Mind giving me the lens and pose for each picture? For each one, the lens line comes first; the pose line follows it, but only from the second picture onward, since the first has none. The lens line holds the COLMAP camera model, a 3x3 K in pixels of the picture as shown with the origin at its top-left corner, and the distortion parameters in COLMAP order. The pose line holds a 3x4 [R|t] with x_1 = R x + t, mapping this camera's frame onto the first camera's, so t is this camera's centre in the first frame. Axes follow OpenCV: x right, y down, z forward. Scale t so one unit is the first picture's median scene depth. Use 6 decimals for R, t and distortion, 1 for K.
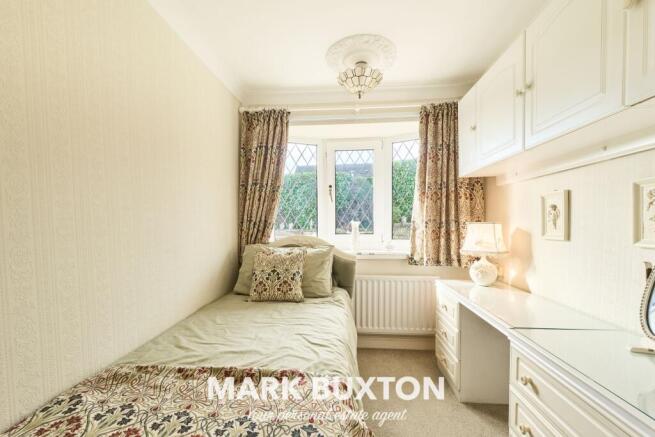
lens RADIAL K [[273.5, 0, 329.0], [0, 273.5, 234.9], [0, 0, 1]] dist [0.000949, 0.000031]
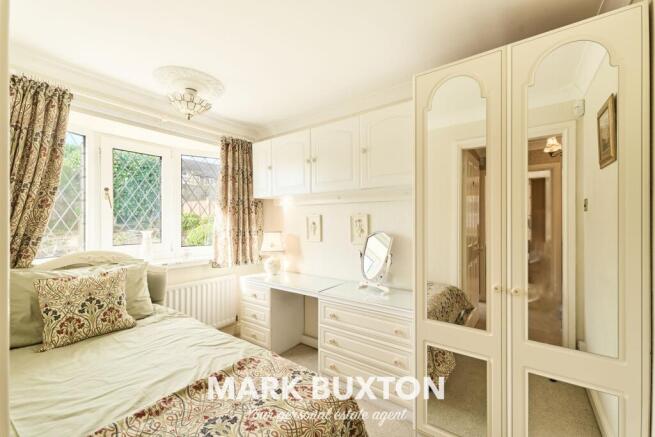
lens RADIAL K [[267.3, 0, 329.2], [0, 267.3, 221.5], [0, 0, 1]] dist [0.000162, -0.000085]
pose [[0.525474, 0.003858, 0.850801, -0.499562], [0.034821, 0.999054, -0.026036, -0.050302], [-0.850097, 0.043307, 0.524843, -0.011600]]
